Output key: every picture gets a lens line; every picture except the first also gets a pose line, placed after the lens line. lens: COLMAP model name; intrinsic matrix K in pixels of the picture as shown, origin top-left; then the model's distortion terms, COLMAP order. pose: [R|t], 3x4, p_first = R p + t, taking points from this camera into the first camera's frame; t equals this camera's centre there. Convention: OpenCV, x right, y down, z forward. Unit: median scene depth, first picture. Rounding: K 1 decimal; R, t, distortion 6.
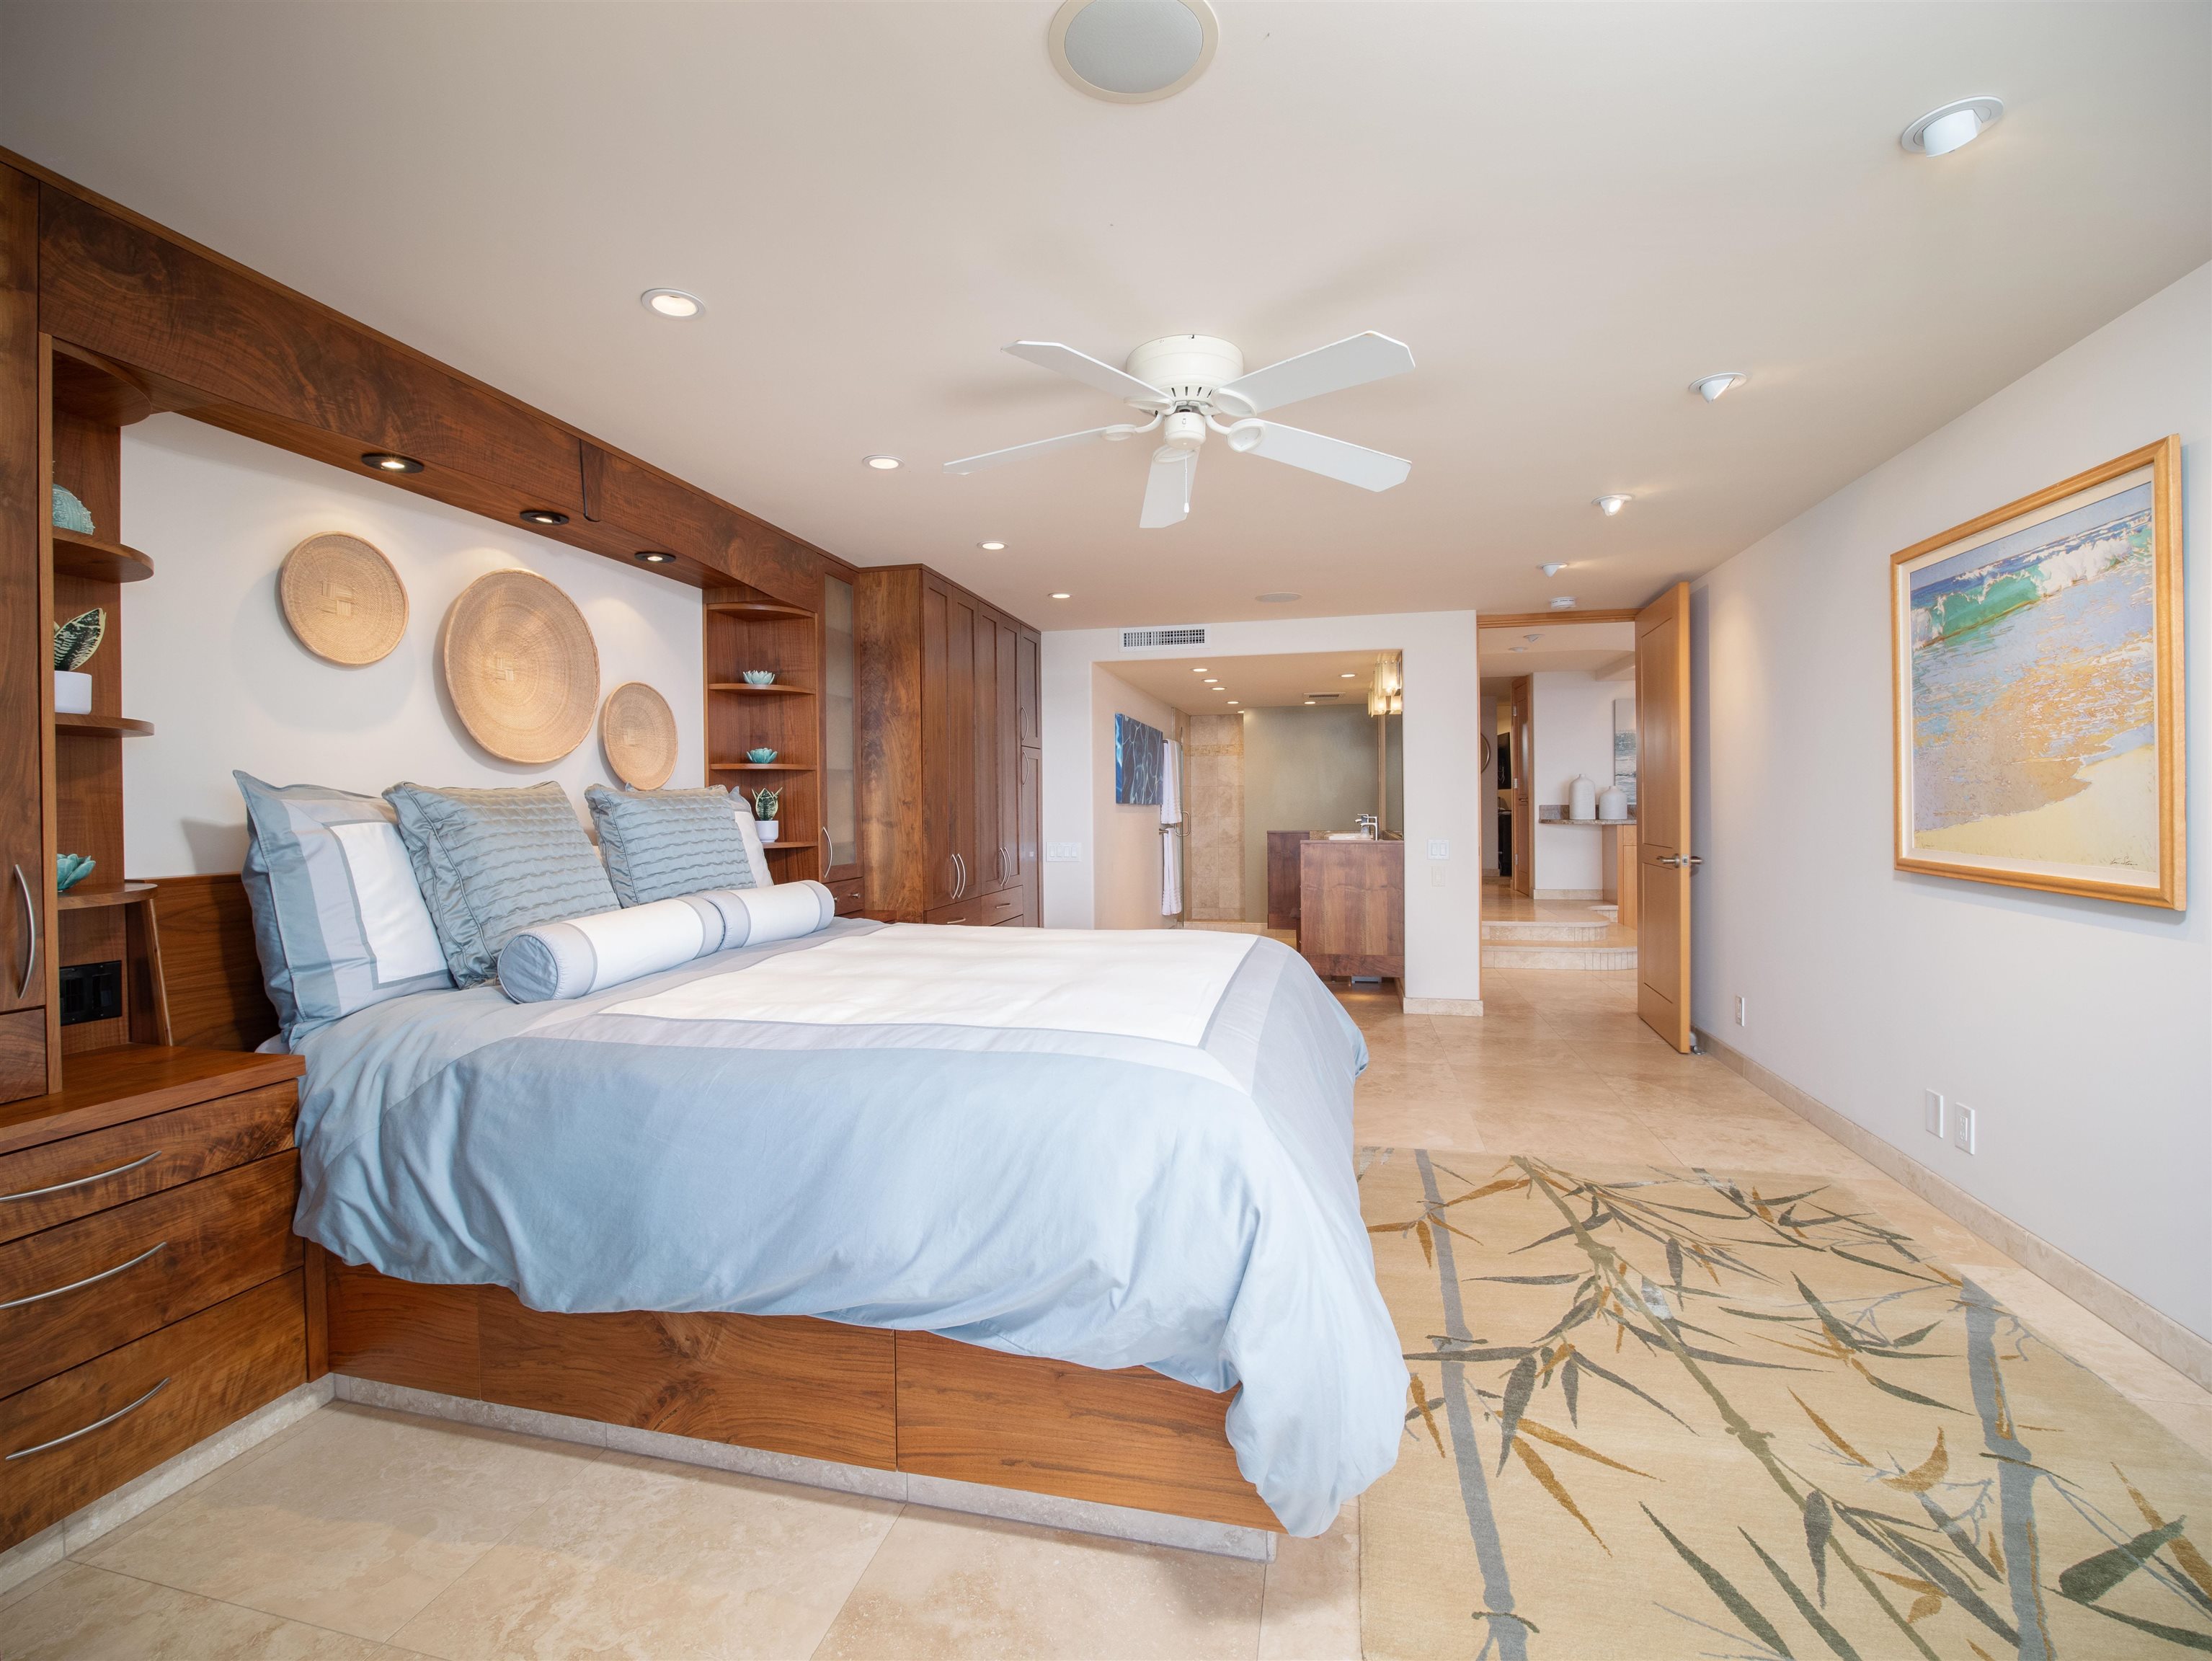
lens RADIAL K [[1022.0, 0, 1101.9], [0, 1022.0, 818.2], [0, 0, 1]] dist [0.001649, 0.000165]
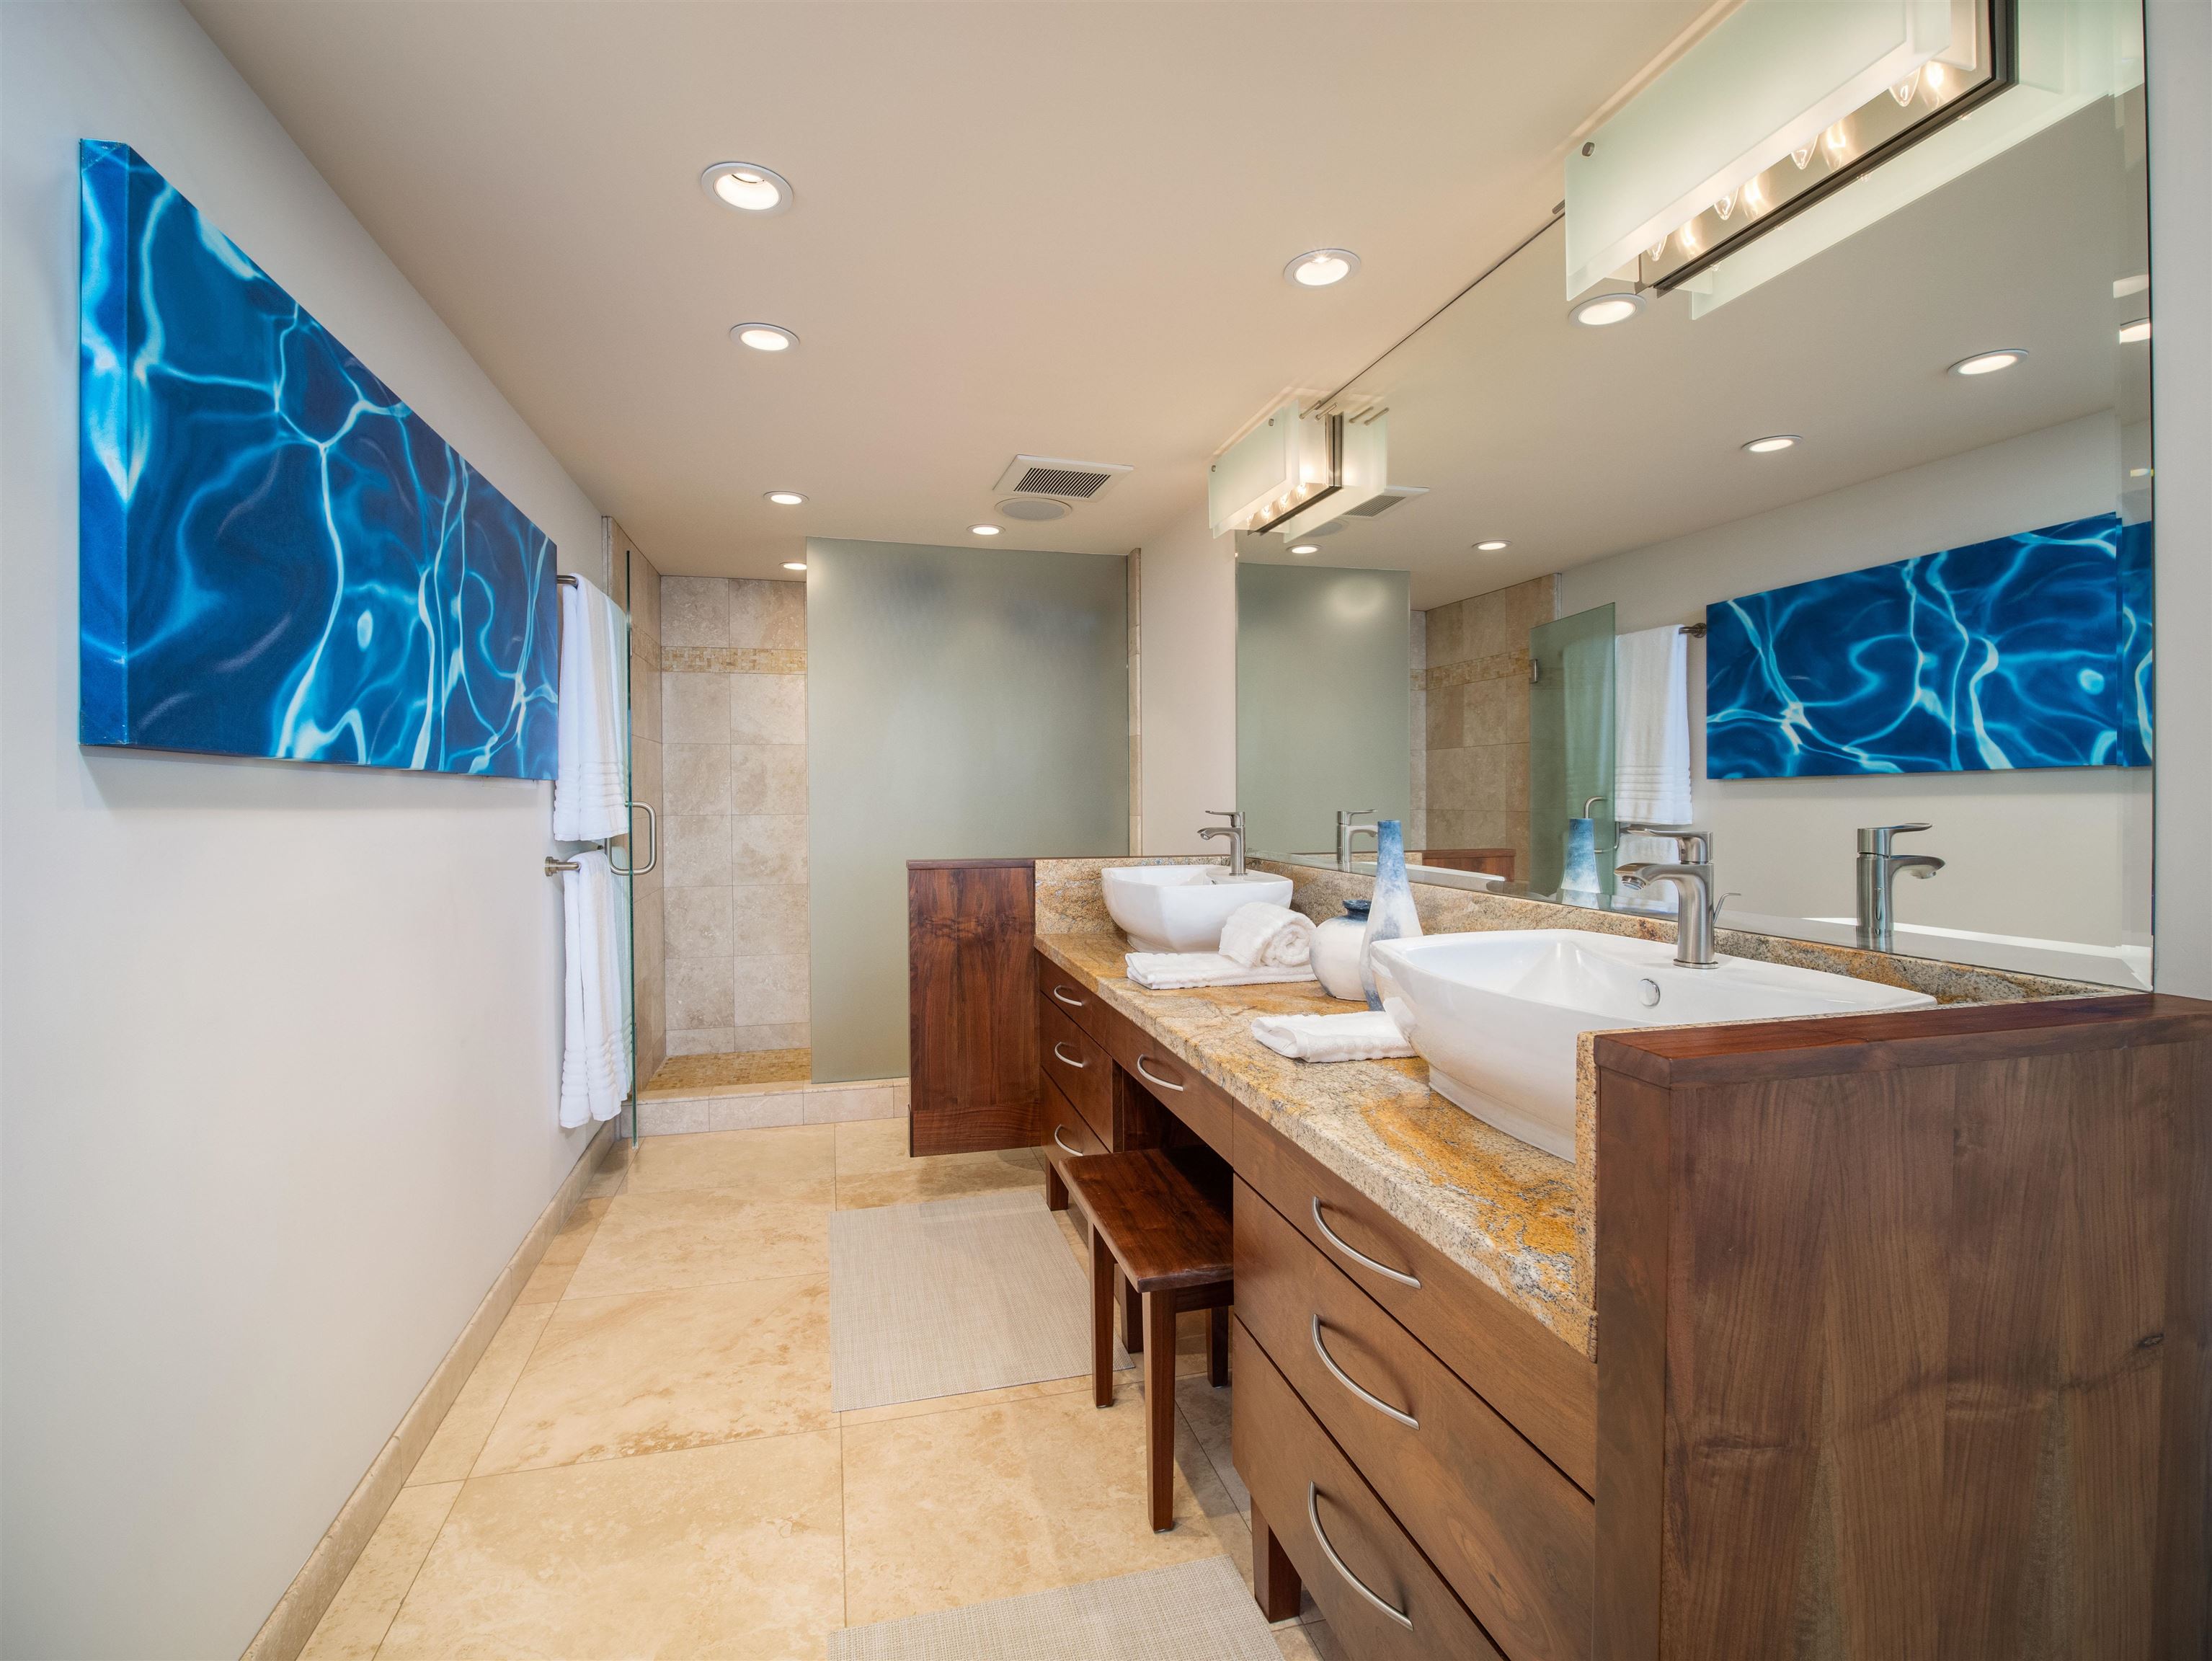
lens RADIAL K [[1022.0, 0, 1106.7], [0, 1022.0, 810.9], [0, 0, 1]] dist [0.001649, 0.000165]
pose [[0.882699, -0.002026, 0.469934, 0.058233], [0.002617, 0.999996, -0.000605, -0.003014], [-0.469931, 0.001764, 0.882701, 0.625193]]
